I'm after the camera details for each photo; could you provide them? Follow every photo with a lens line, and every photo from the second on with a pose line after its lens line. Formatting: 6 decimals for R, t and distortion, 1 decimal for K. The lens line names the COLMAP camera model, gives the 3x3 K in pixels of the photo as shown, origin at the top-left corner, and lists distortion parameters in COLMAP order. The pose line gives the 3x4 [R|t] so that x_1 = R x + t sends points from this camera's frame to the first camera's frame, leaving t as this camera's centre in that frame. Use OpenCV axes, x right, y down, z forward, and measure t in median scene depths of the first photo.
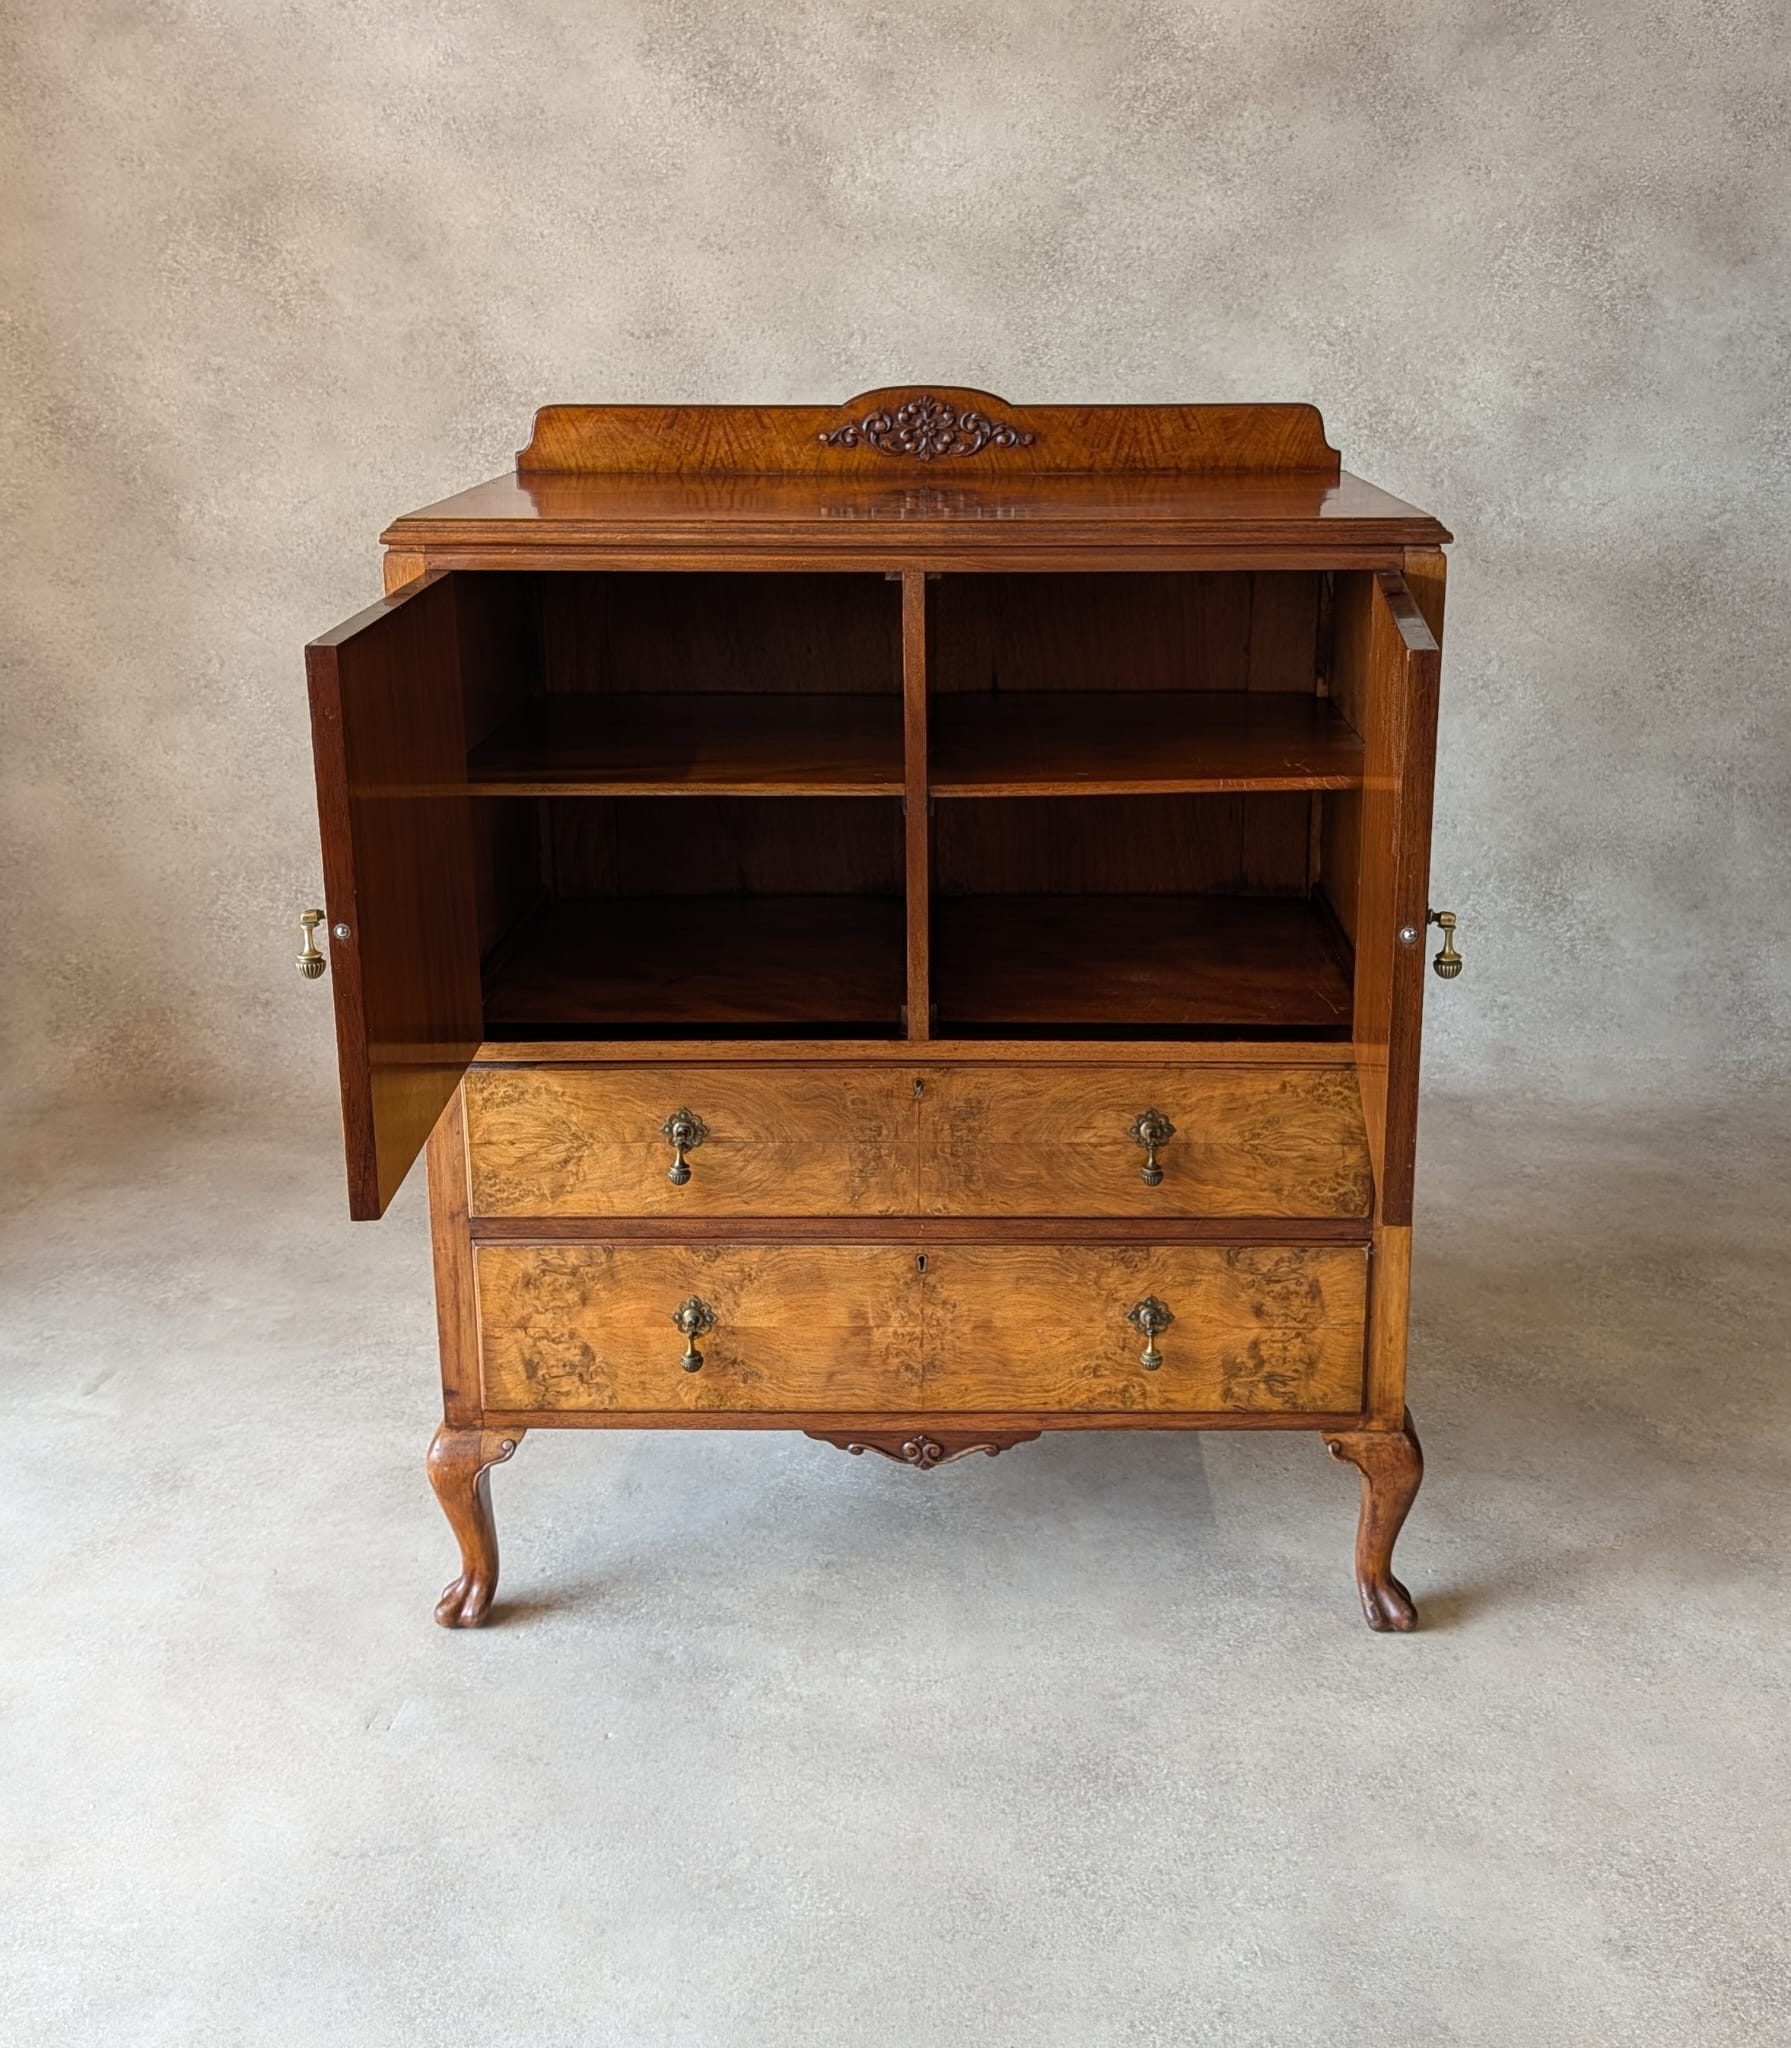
lens RADIAL K [[2215.0, 0, 952.2], [0, 2215.0, 885.0], [0, 0, 1]] dist [0.245021, -1.110816]
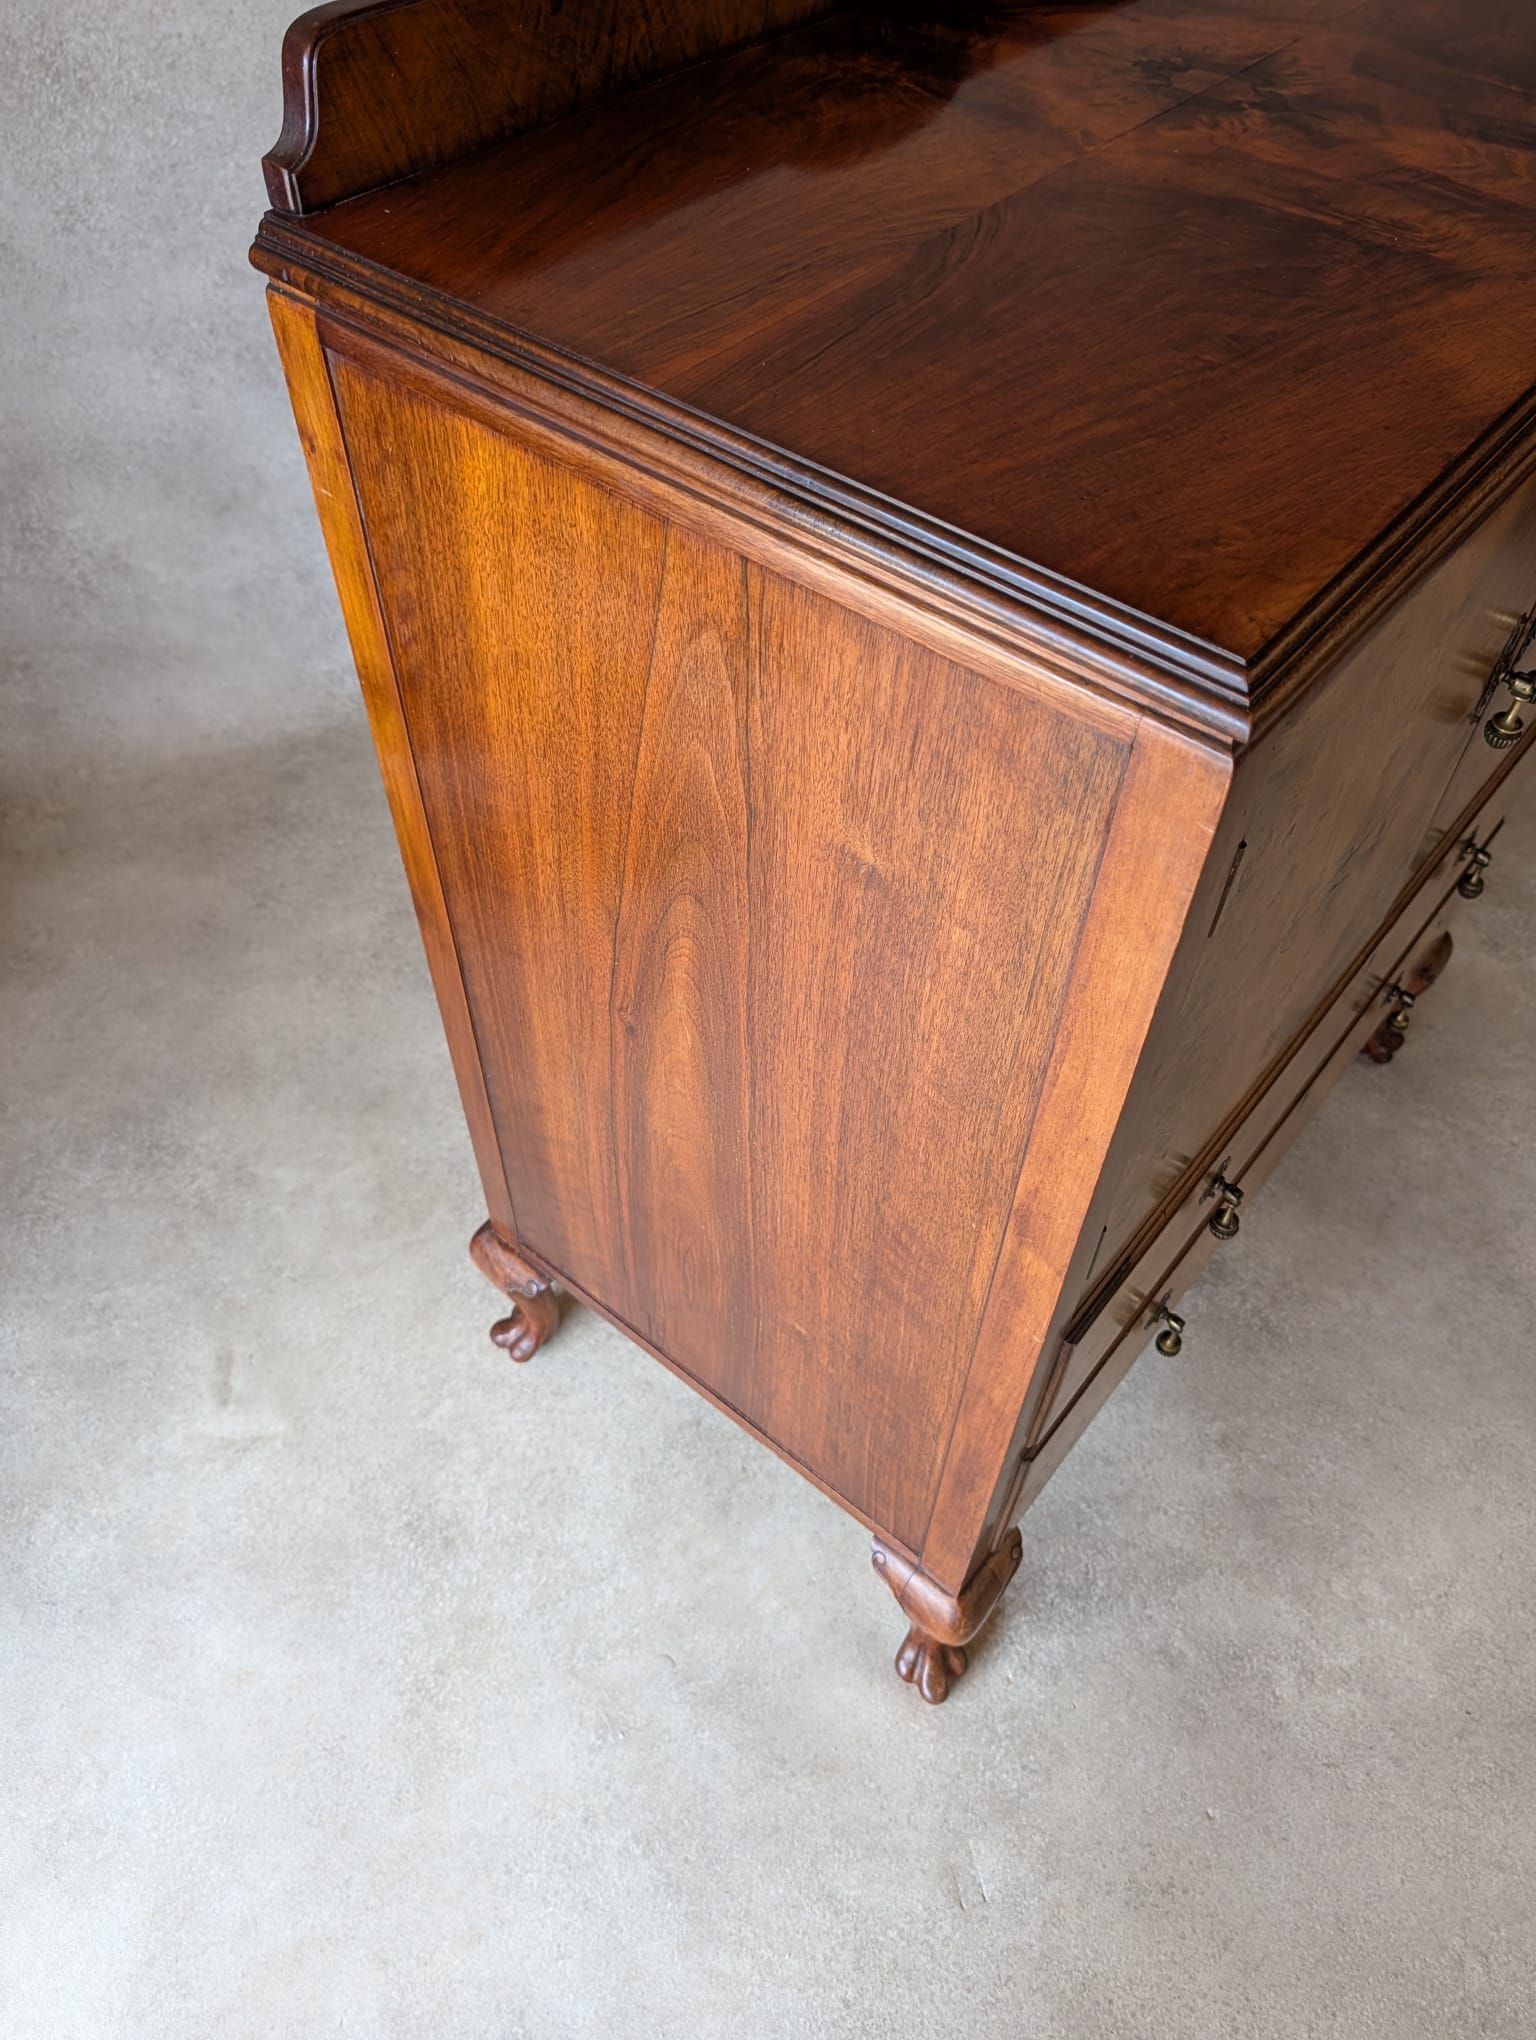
lens RADIAL K [[1493.9, 0, 794.6], [0, 1493.9, 1013.4], [0, 0, 1]] dist [-0.010839, -0.003118]
pose [[0.619988, -0.590869, 0.516226, -0.418451], [0.173131, 0.744745, 0.644500, -0.268167], [-0.765271, -0.310208, 0.564031, 0.820754]]
